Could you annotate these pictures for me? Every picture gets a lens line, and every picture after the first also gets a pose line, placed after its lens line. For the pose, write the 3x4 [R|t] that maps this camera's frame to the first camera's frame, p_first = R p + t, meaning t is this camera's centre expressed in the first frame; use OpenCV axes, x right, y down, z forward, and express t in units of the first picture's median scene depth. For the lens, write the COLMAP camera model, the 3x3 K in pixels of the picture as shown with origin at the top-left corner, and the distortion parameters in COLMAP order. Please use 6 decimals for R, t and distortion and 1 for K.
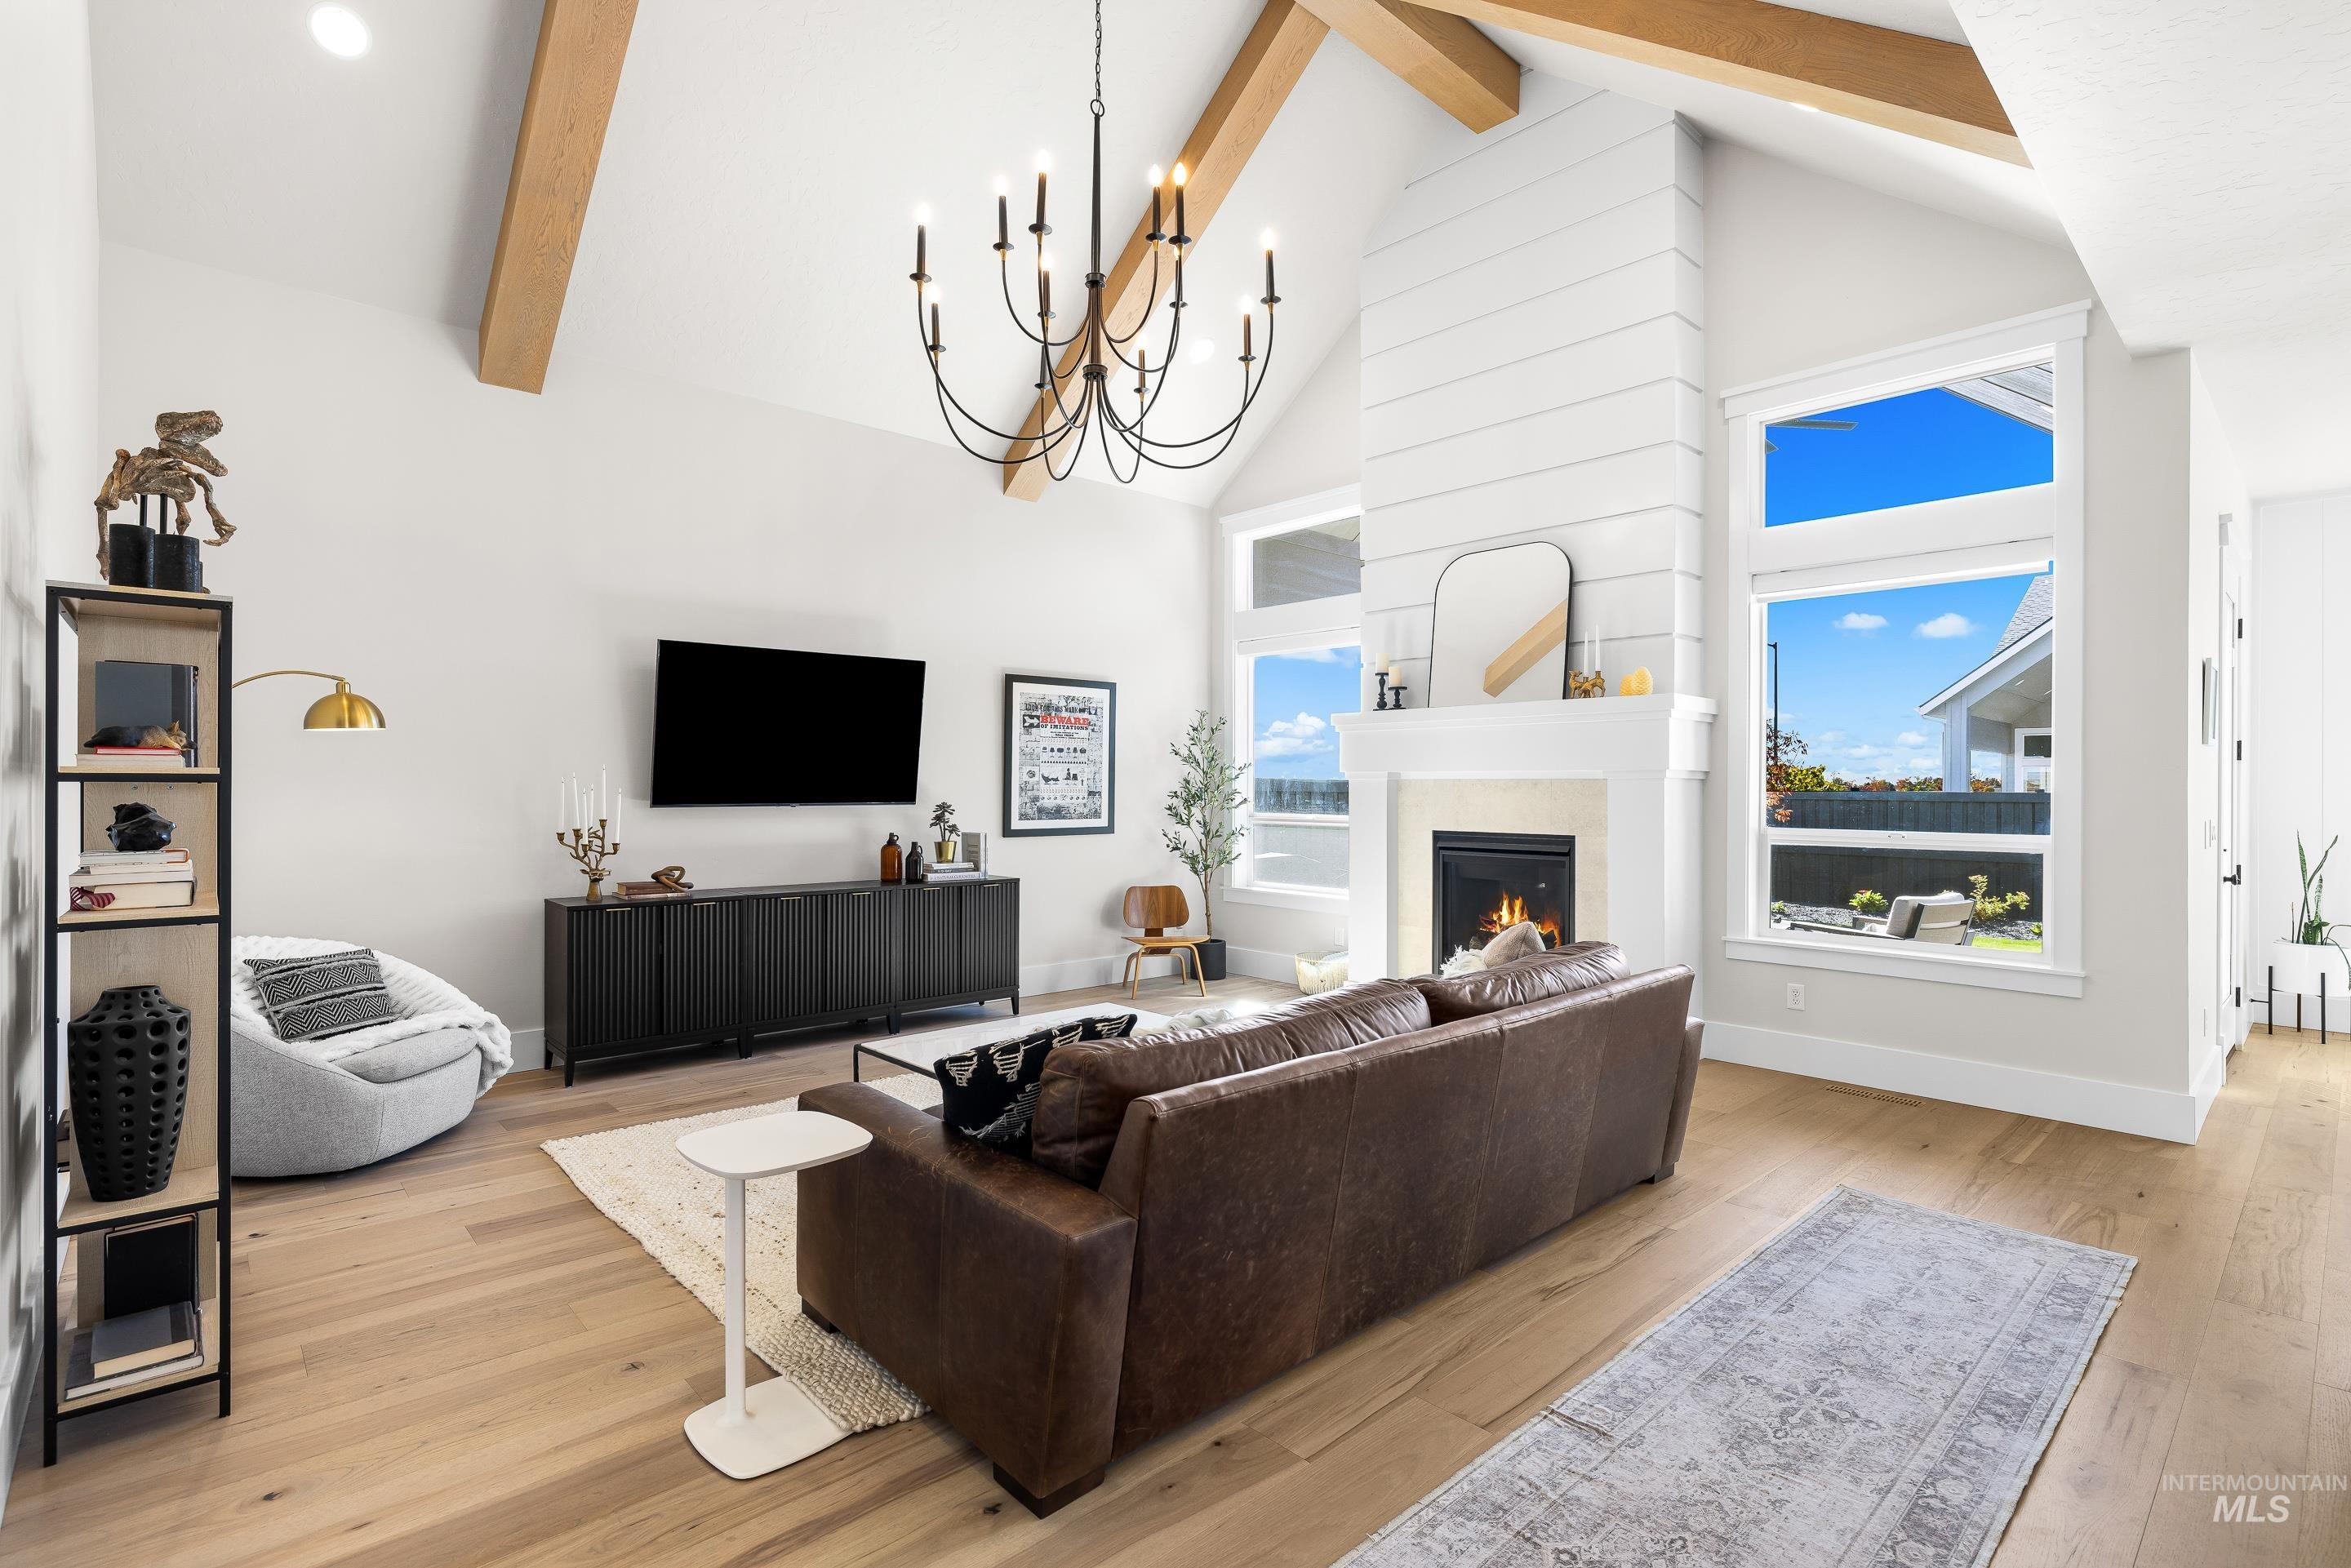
lens RADIAL K [[1087.9, 0, 1176.1], [0, 1087.9, 785.7], [0, 0, 1]] dist [-0.009035, 0.001191]
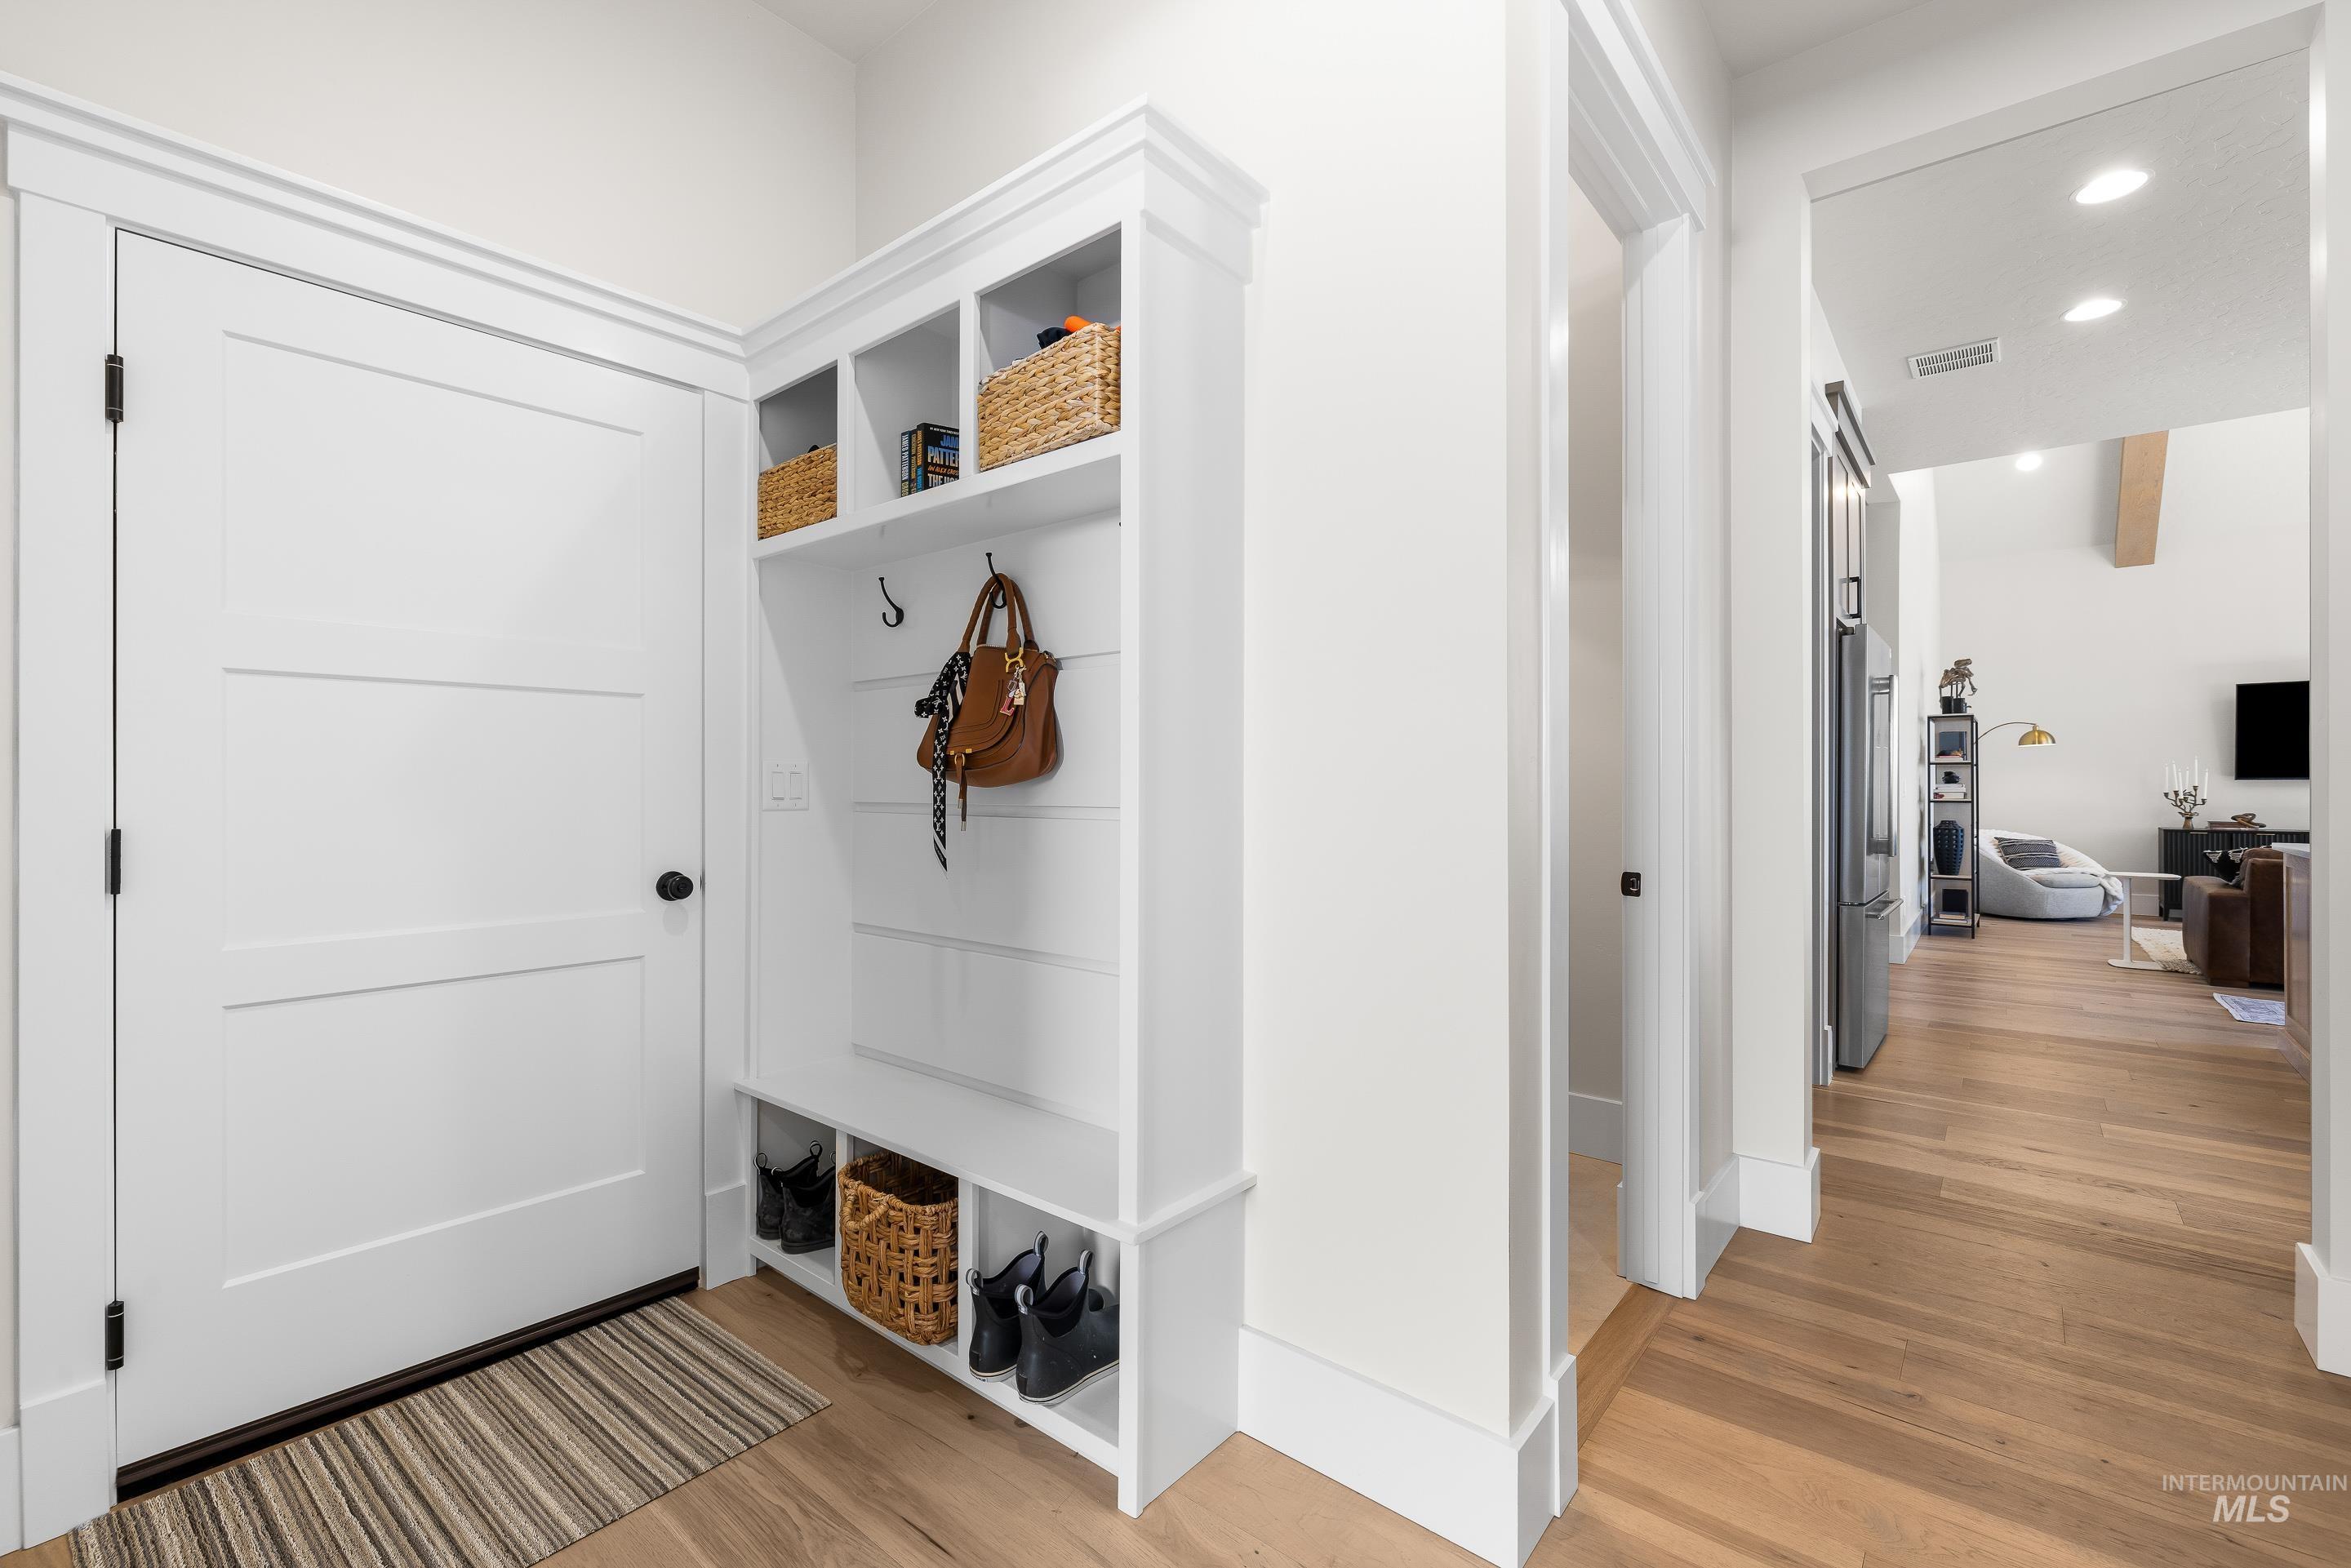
lens RADIAL K [[982.1, 0, 1136.2], [0, 982.1, 780.6], [0, 0, 1]] dist [0.003598, -0.000218]
pose [[0.096351, -0.009926, -0.995298, 1.001937], [0.001185, 0.999951, -0.009858, 0.037678], [0.995347, -0.000229, 0.096358, -0.989597]]
